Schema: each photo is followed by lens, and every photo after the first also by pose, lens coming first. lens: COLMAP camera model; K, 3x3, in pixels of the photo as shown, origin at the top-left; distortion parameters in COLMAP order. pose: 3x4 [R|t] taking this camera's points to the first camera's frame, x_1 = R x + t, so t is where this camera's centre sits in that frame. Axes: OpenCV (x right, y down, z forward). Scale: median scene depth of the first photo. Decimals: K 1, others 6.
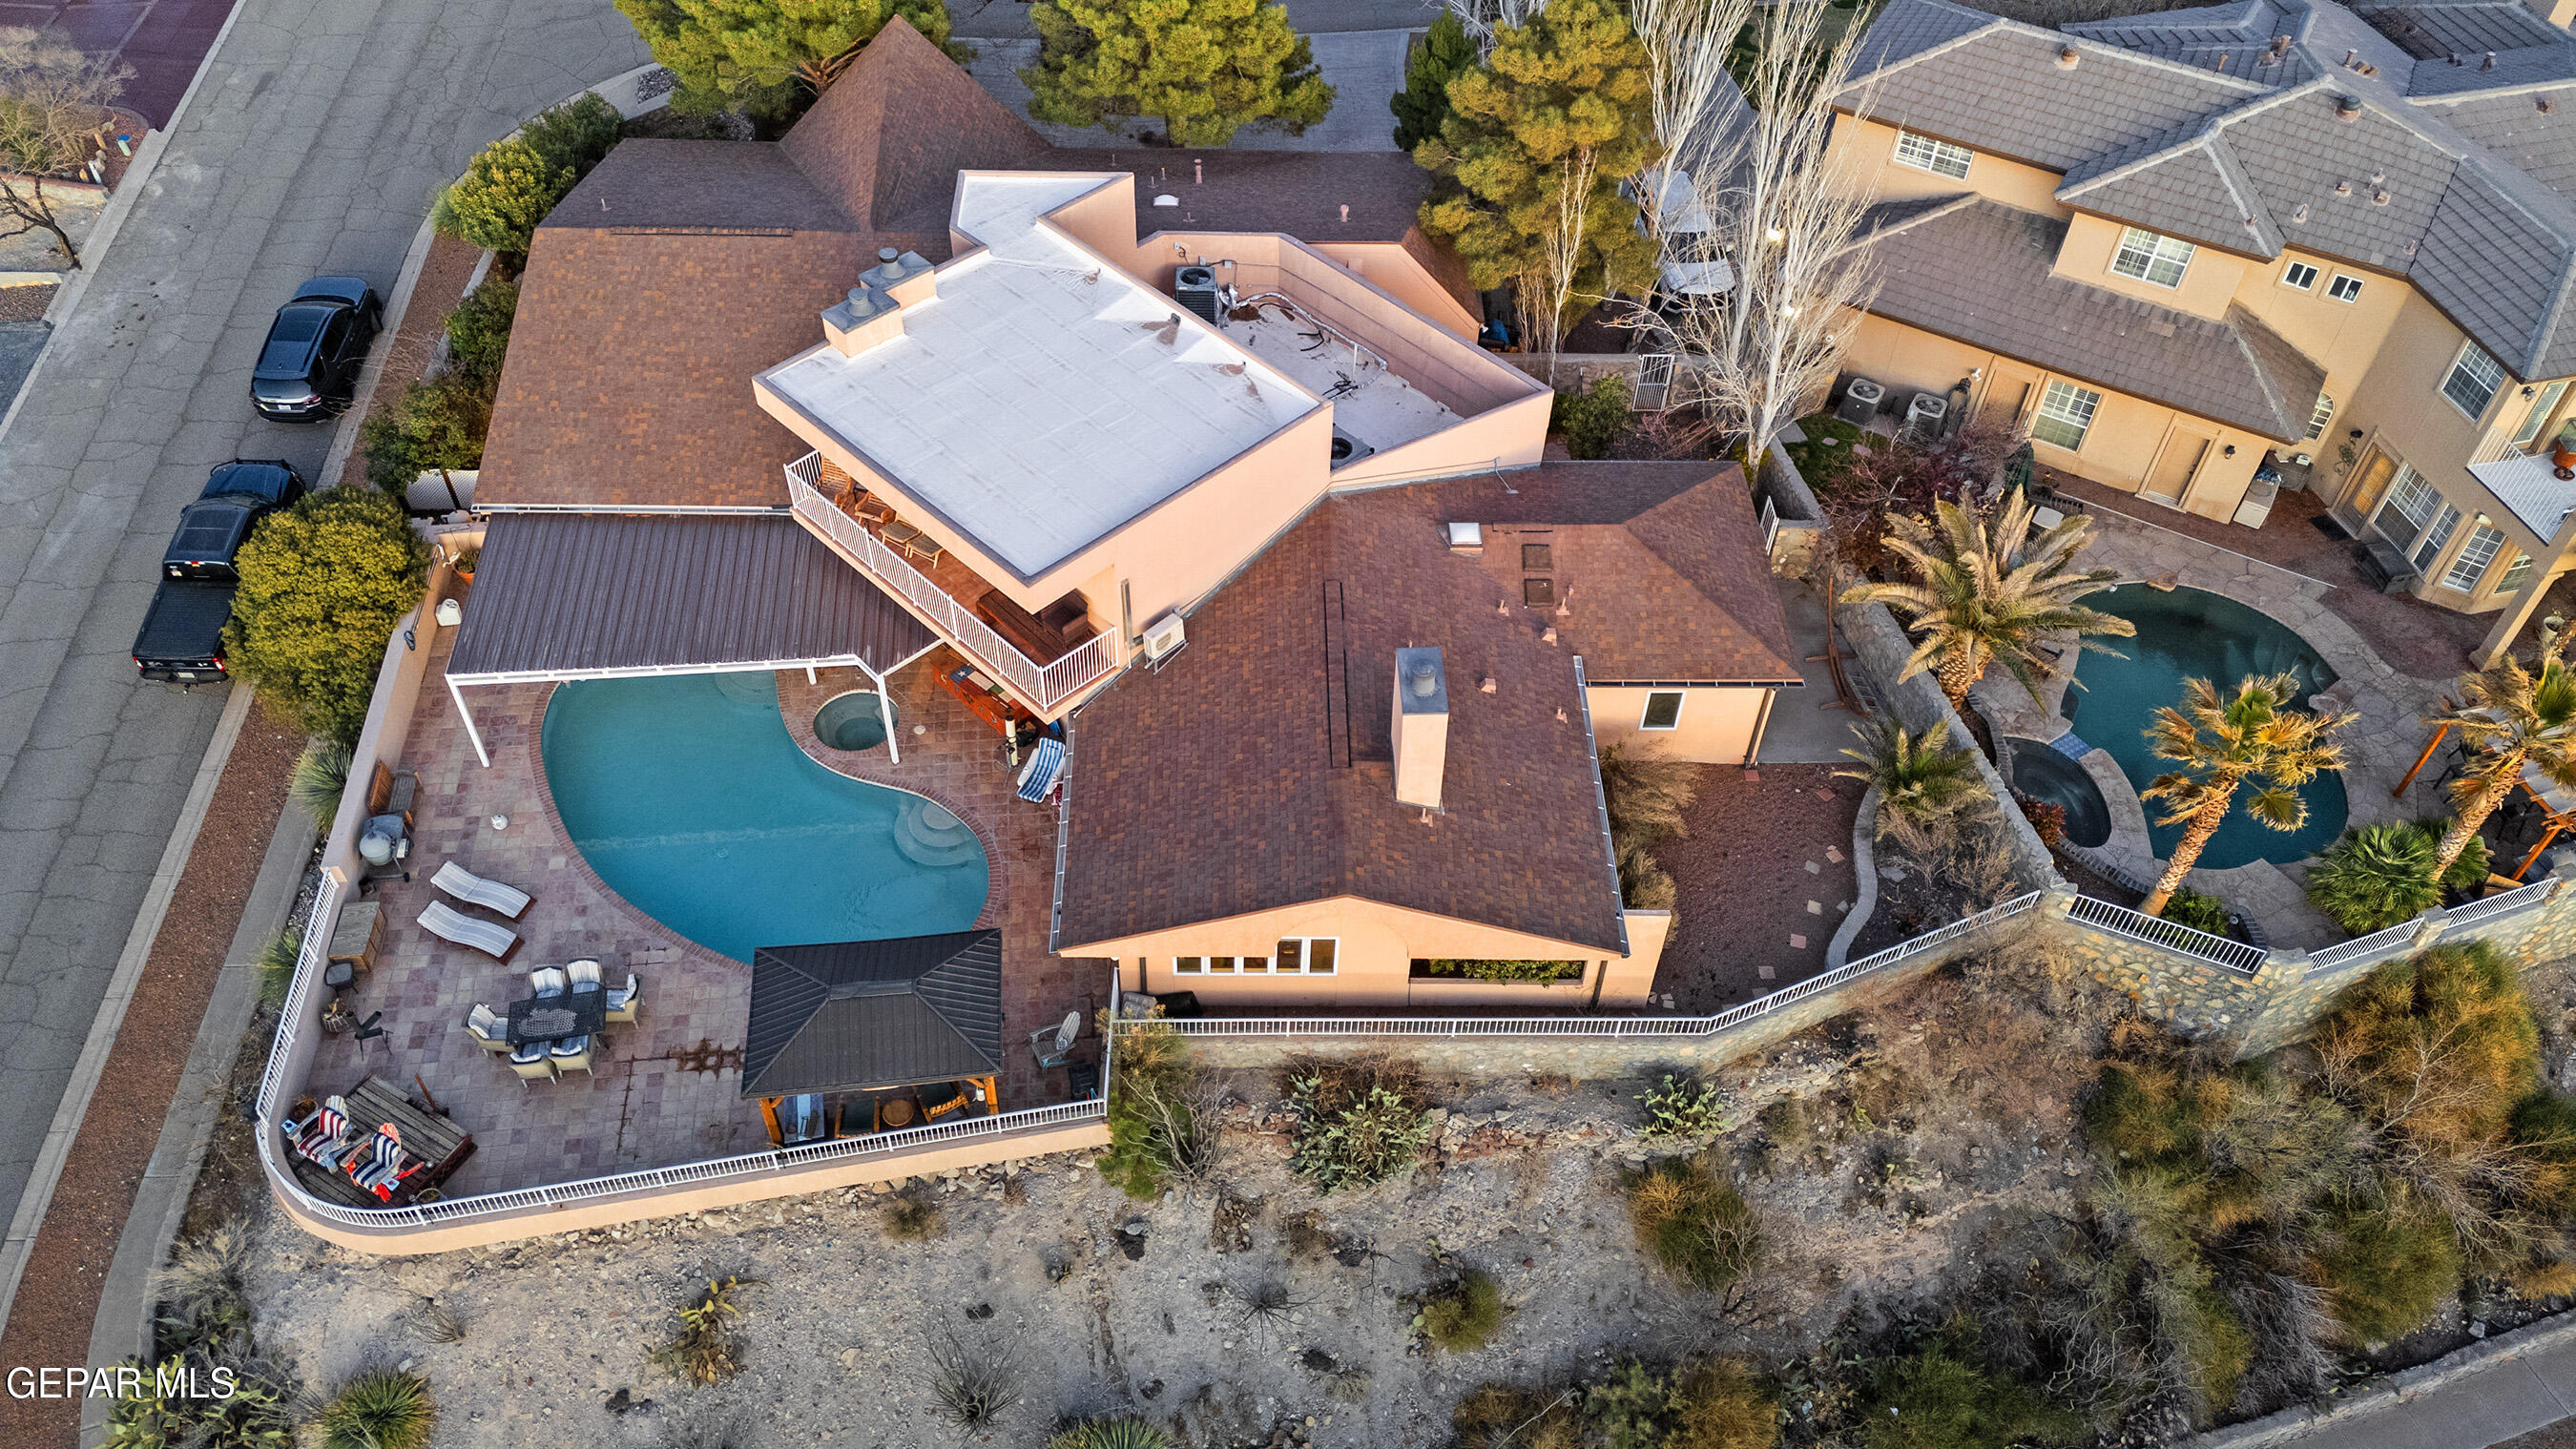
lens RADIAL K [[1885.1, 0, 1288.0], [0, 1885.1, 724.5], [0, 0, 1]] dist [0.088293, -0.078707]
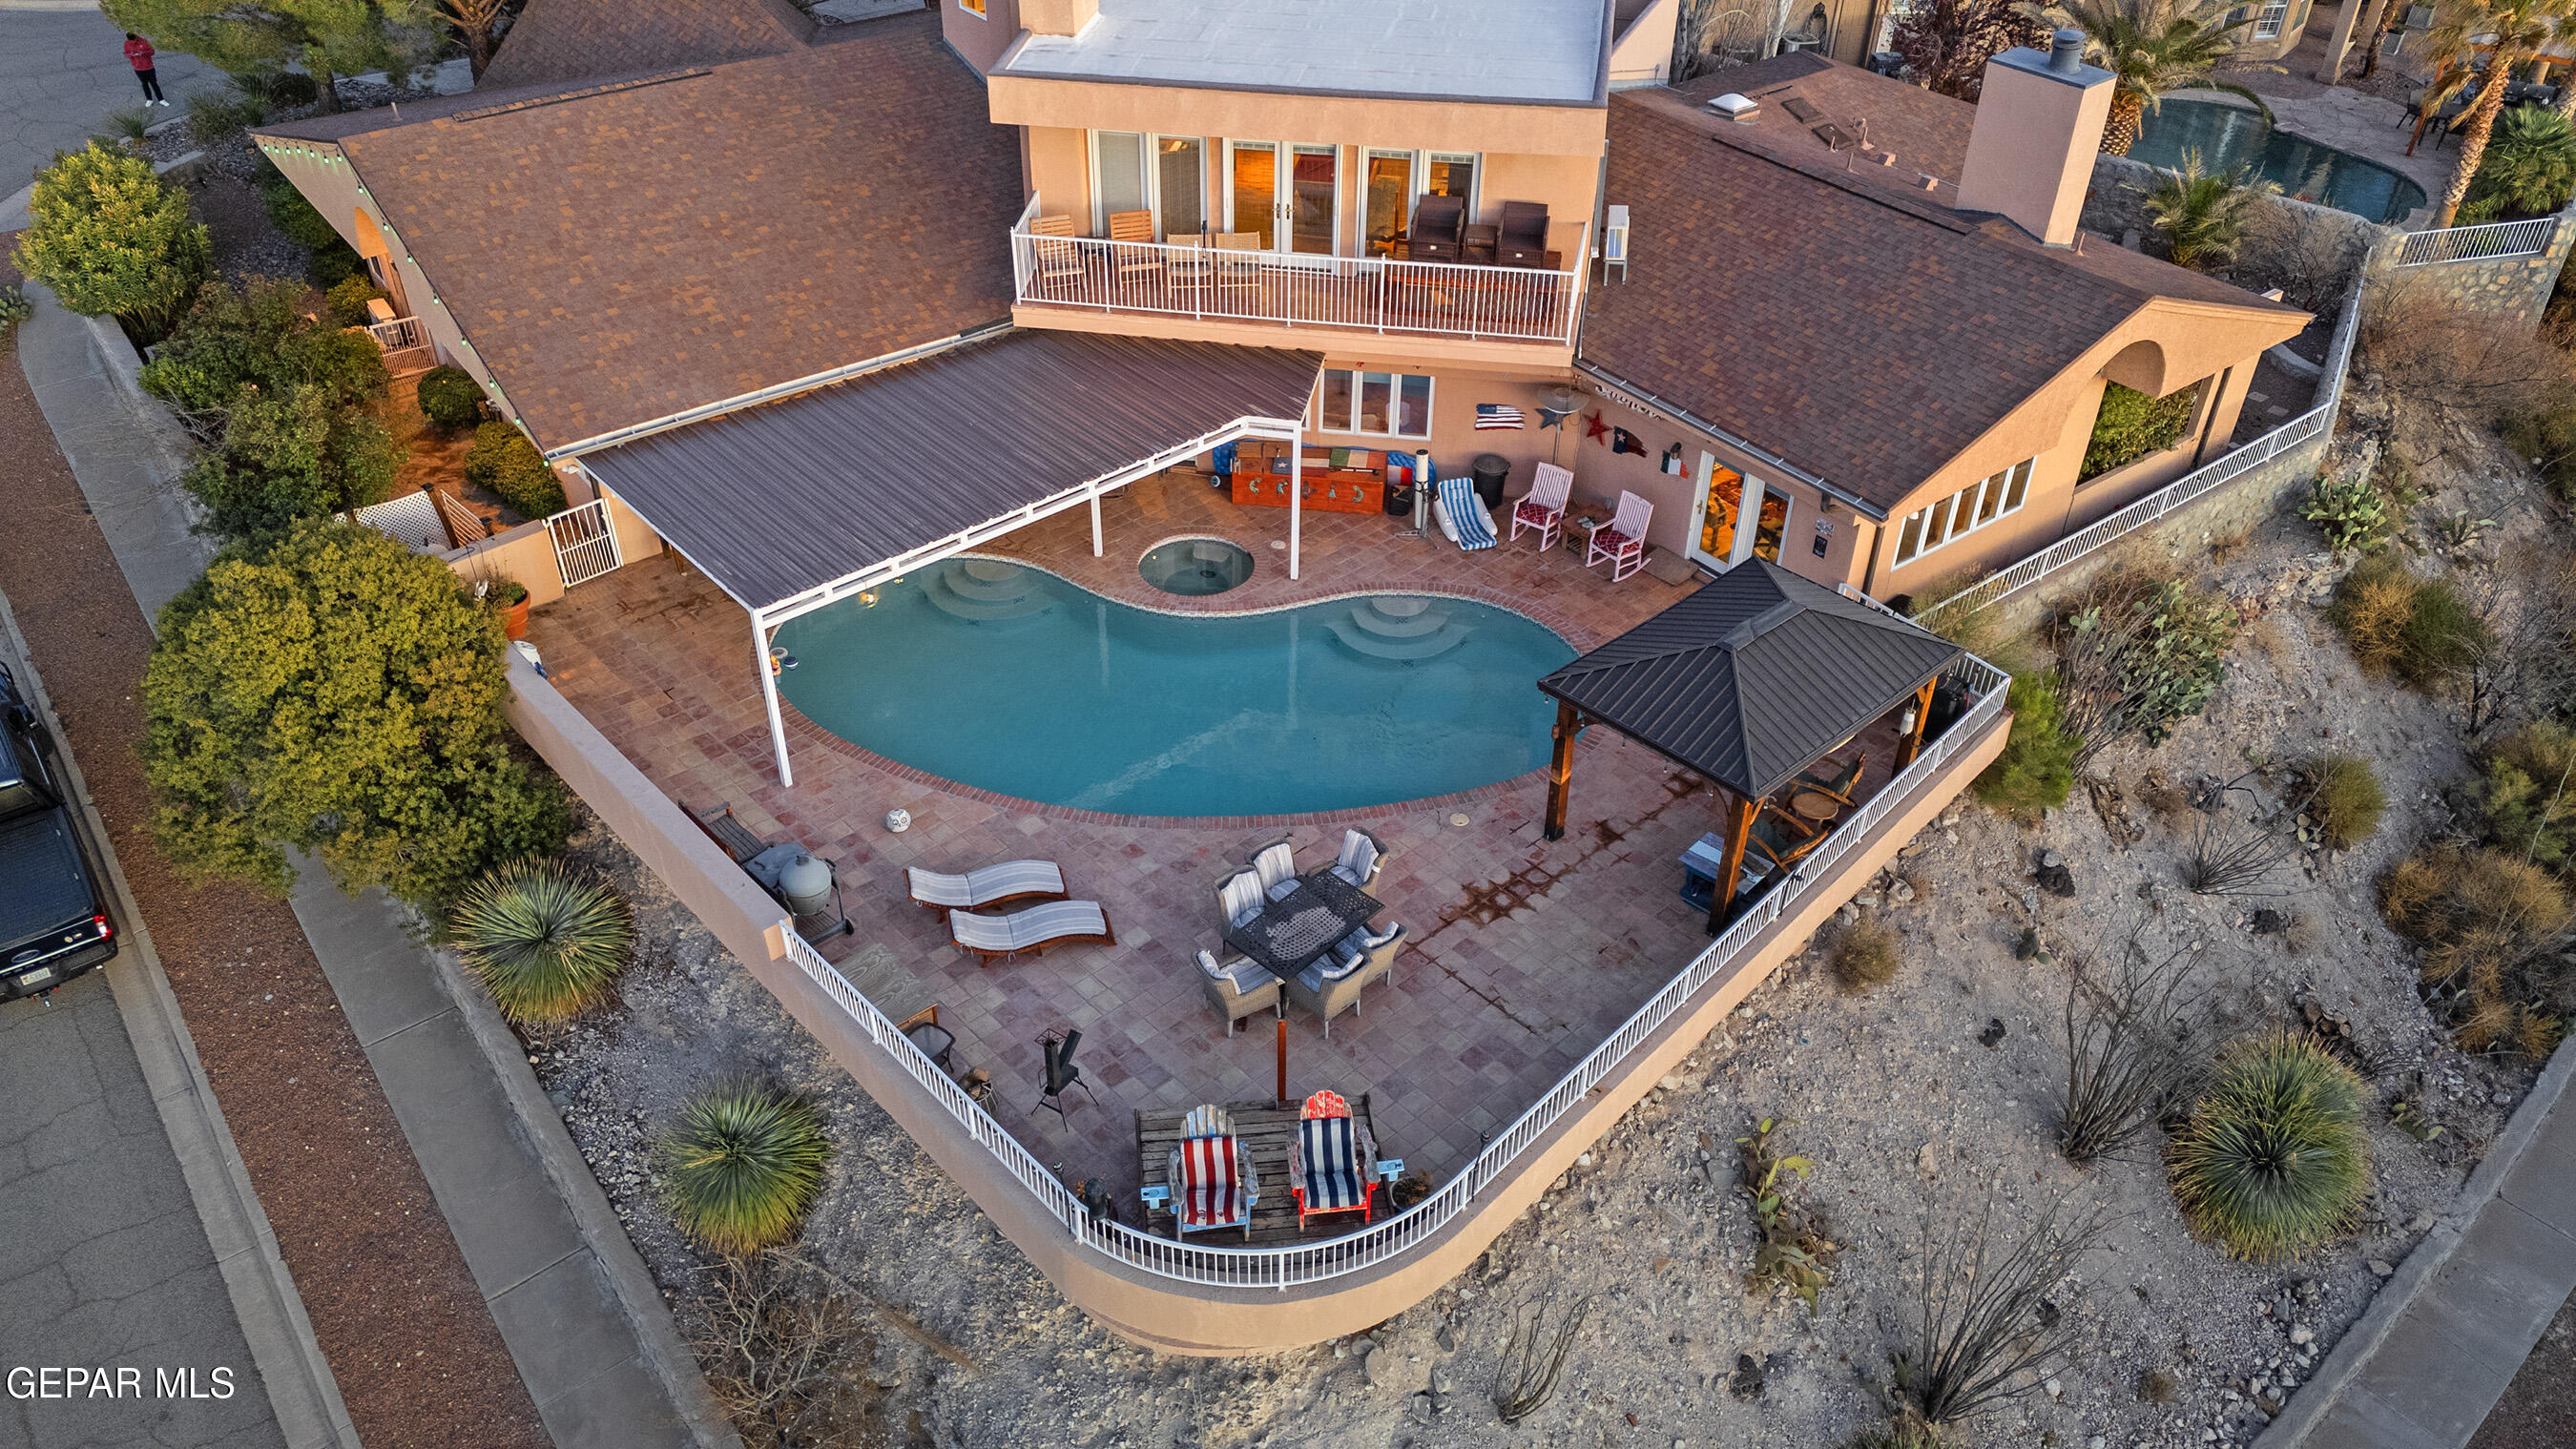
lens RADIAL K [[1885.1, 0, 1288.0], [0, 1885.1, 724.5], [0, 0, 1]] dist [0.088293, -0.078707]
pose [[0.803071, -0.365034, 0.470985, -0.596285], [0.442047, 0.894977, -0.060083, 0.117620], [-0.399589, 0.256449, 0.880093, 0.400190]]
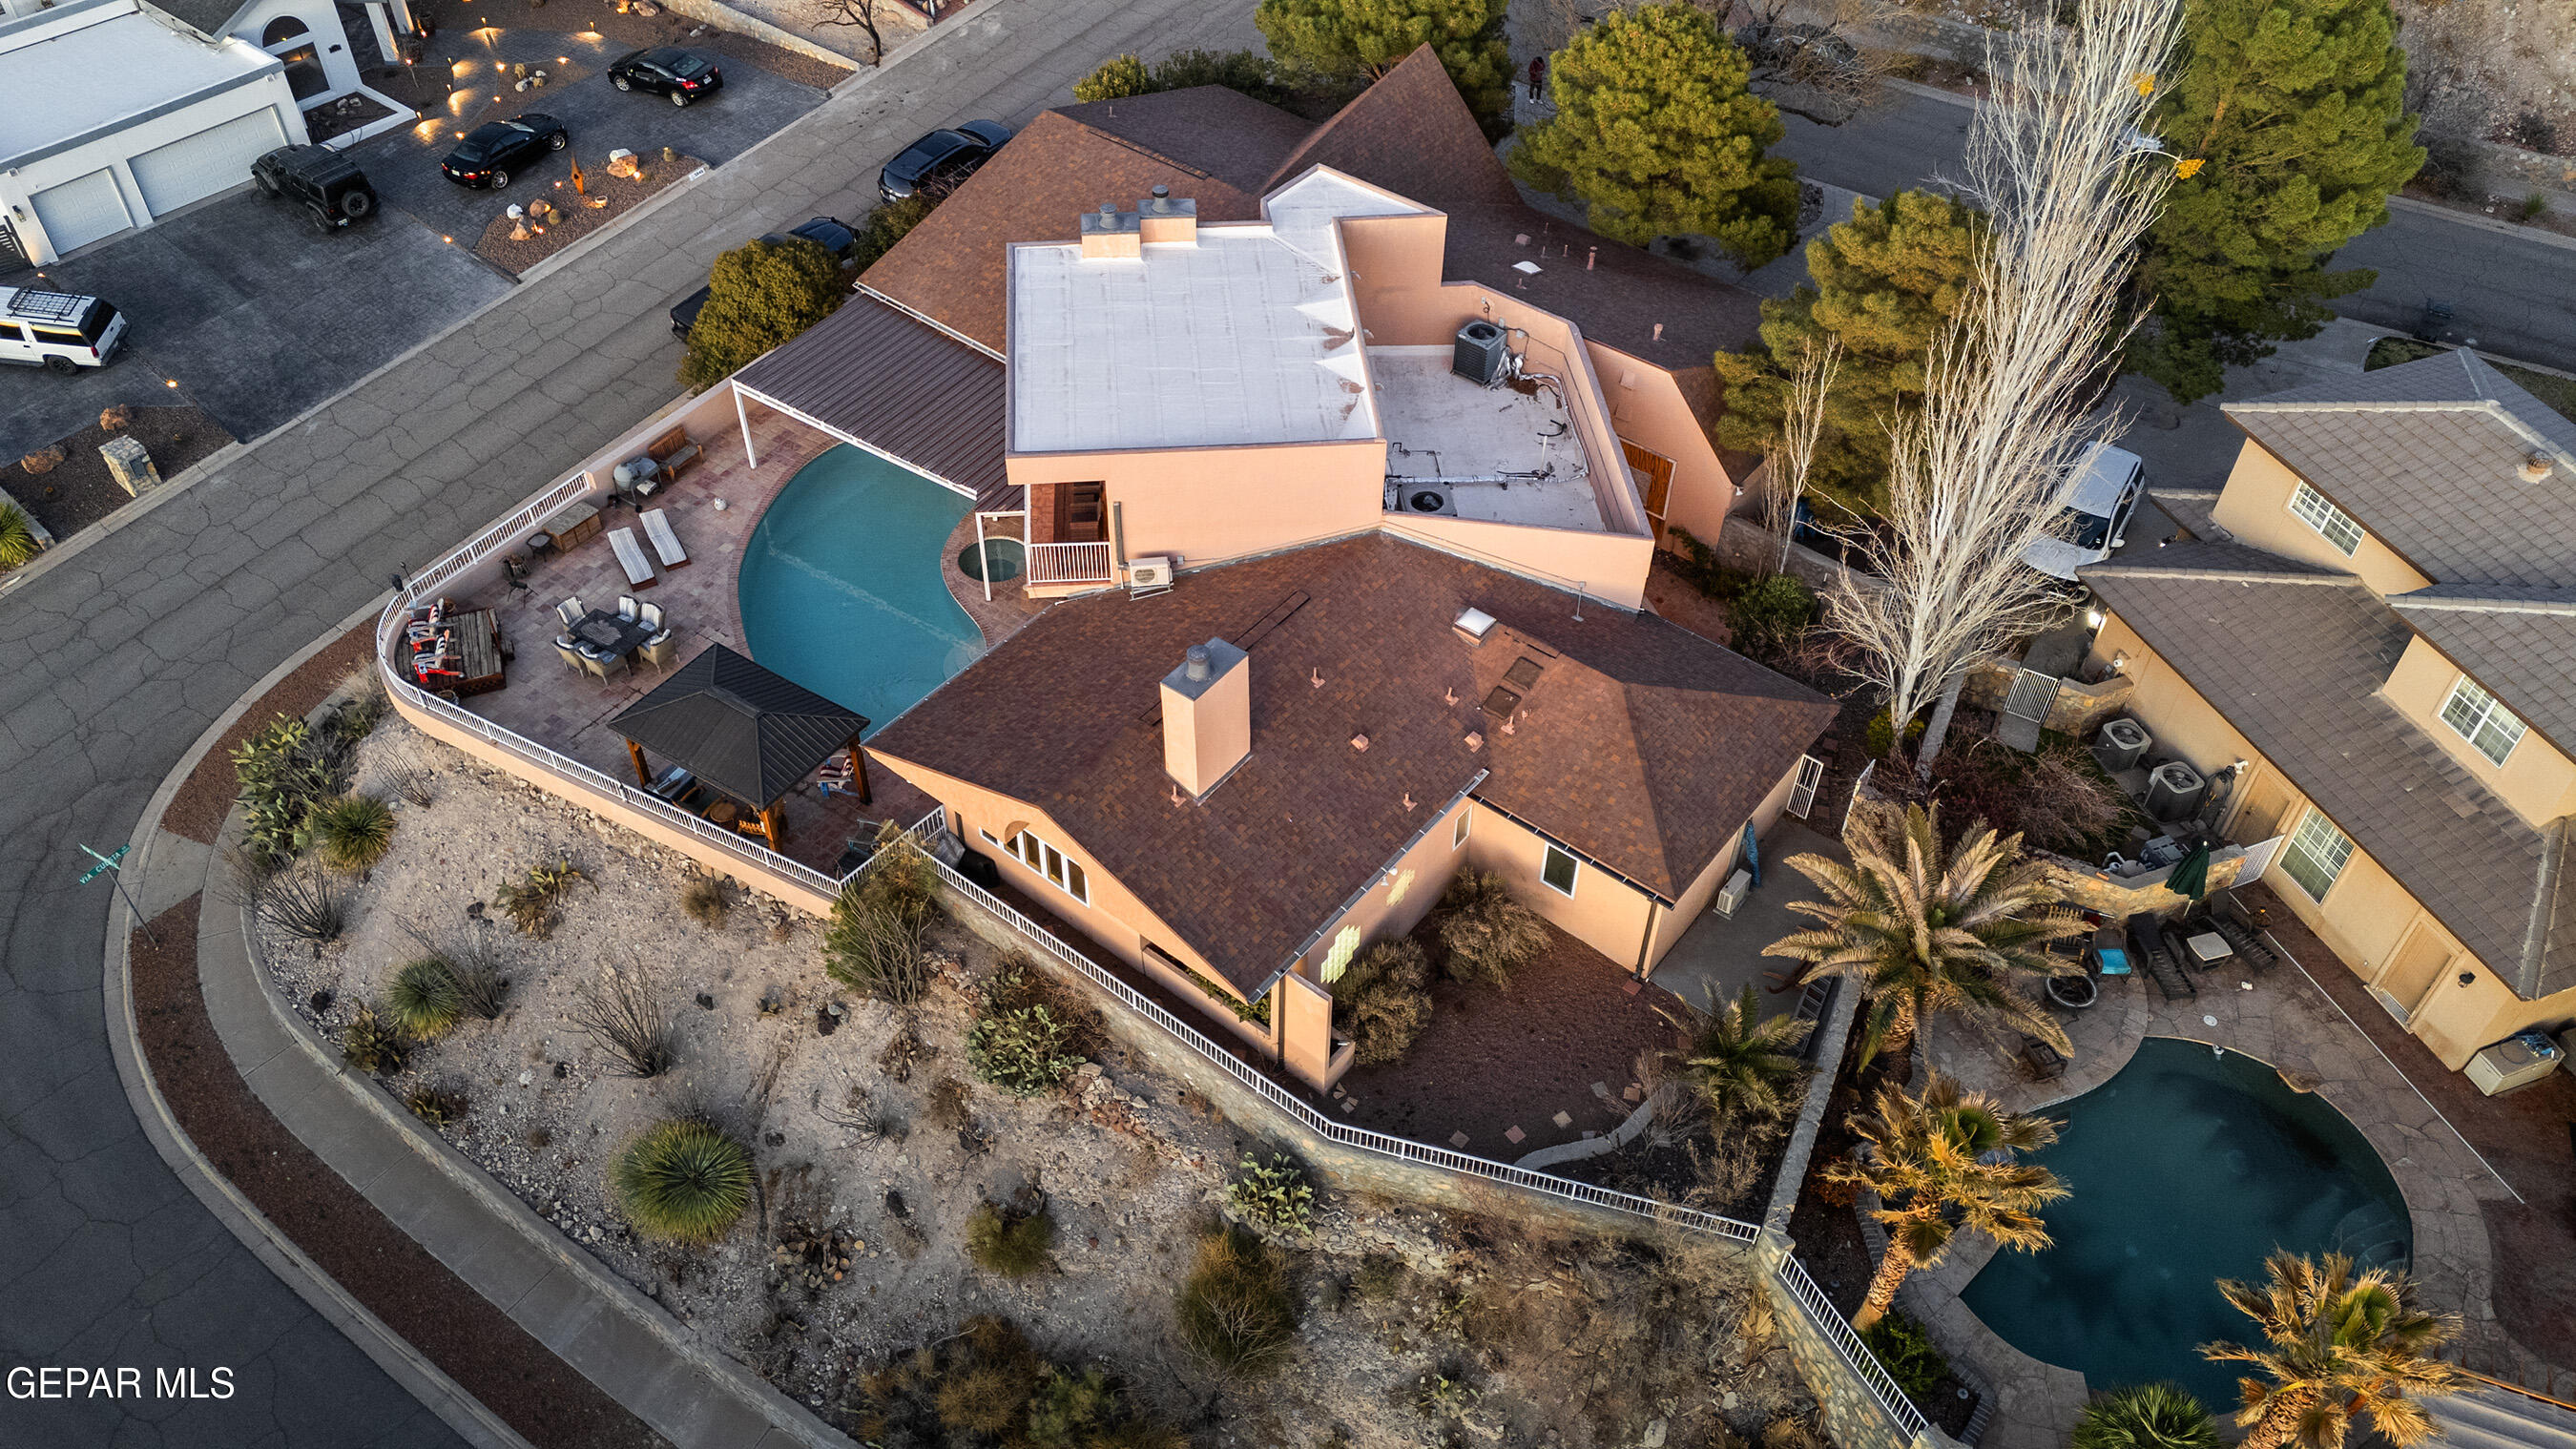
lens RADIAL K [[1885.3, 0, 1288.0], [0, 1885.3, 724.5], [0, 0, 1]] dist [0.090710, -0.082808]
pose [[0.772167, 0.435403, -0.462799, 0.519623], [-0.463427, 0.884193, 0.058637, -0.067556], [0.434734, 0.169196, 0.884522, 0.083625]]
